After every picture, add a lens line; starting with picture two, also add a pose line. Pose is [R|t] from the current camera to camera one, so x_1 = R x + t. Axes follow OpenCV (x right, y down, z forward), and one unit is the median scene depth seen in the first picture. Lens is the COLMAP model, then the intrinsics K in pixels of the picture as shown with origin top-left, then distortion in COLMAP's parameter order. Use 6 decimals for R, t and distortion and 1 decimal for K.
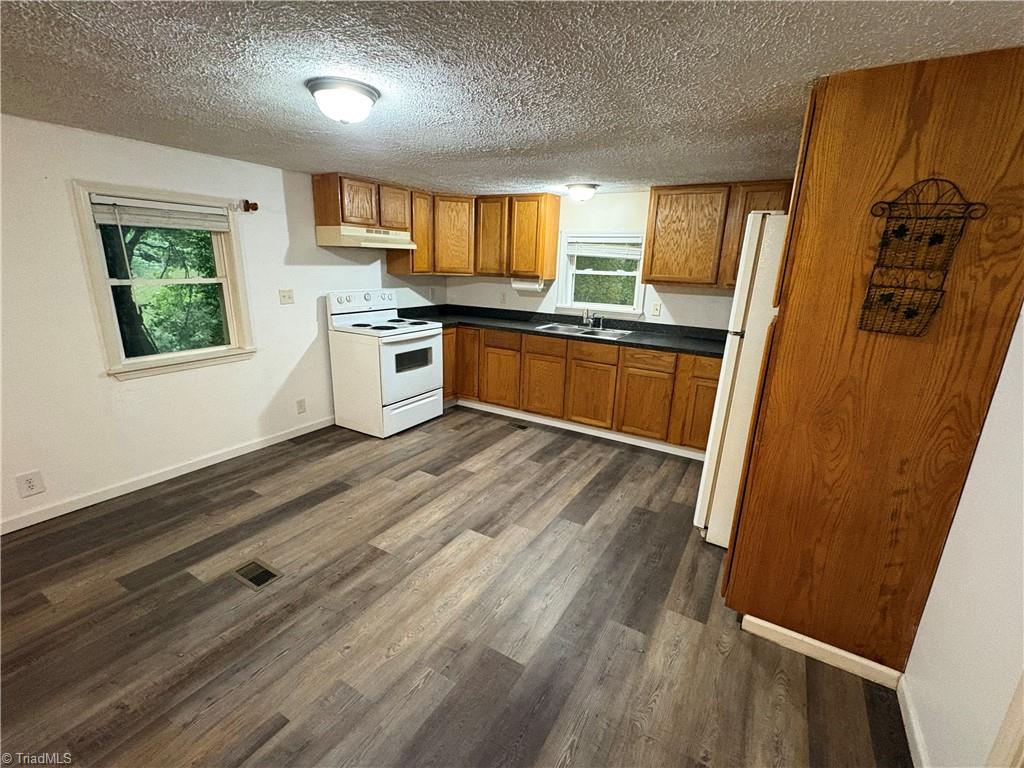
lens RADIAL K [[451.1, 0, 512.0], [0, 451.1, 384.0], [0, 0, 1]] dist [0.001169, 0.000325]
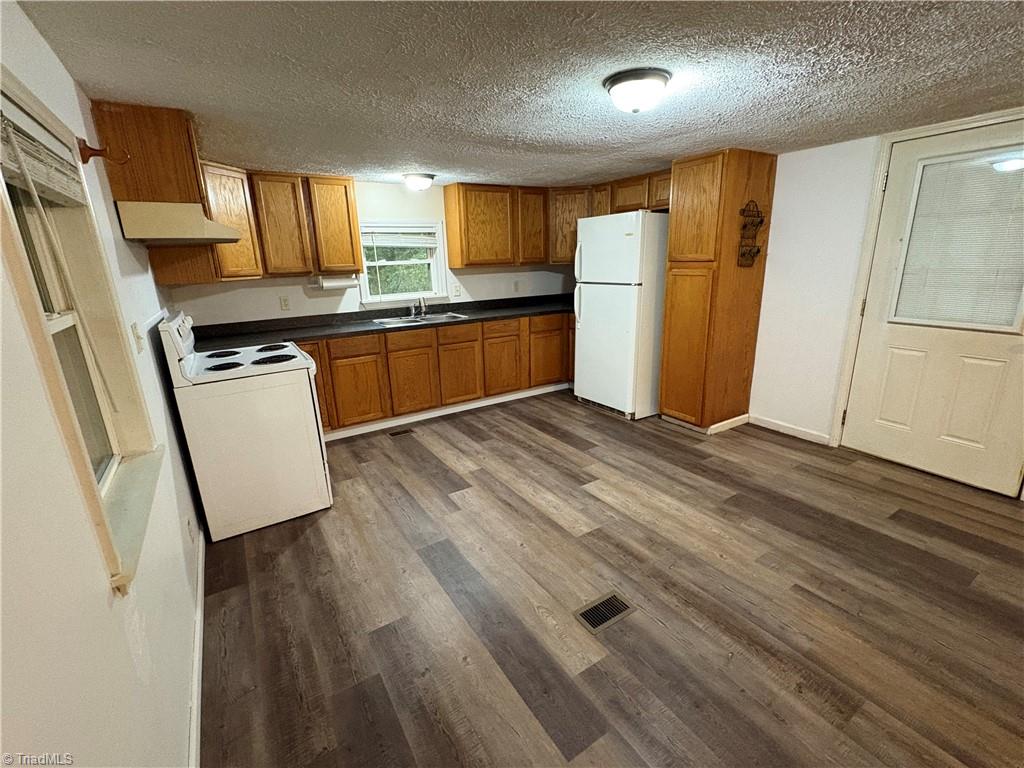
lens RADIAL K [[451.1, 0, 512.0], [0, 451.1, 384.0], [0, 0, 1]] dist [0.001169, 0.000325]
pose [[0.453938, -0.287094, 0.843515, -0.780571], [0.279181, 0.944829, 0.171336, -0.117283], [-0.846167, 0.157717, 0.509045, 0.400185]]
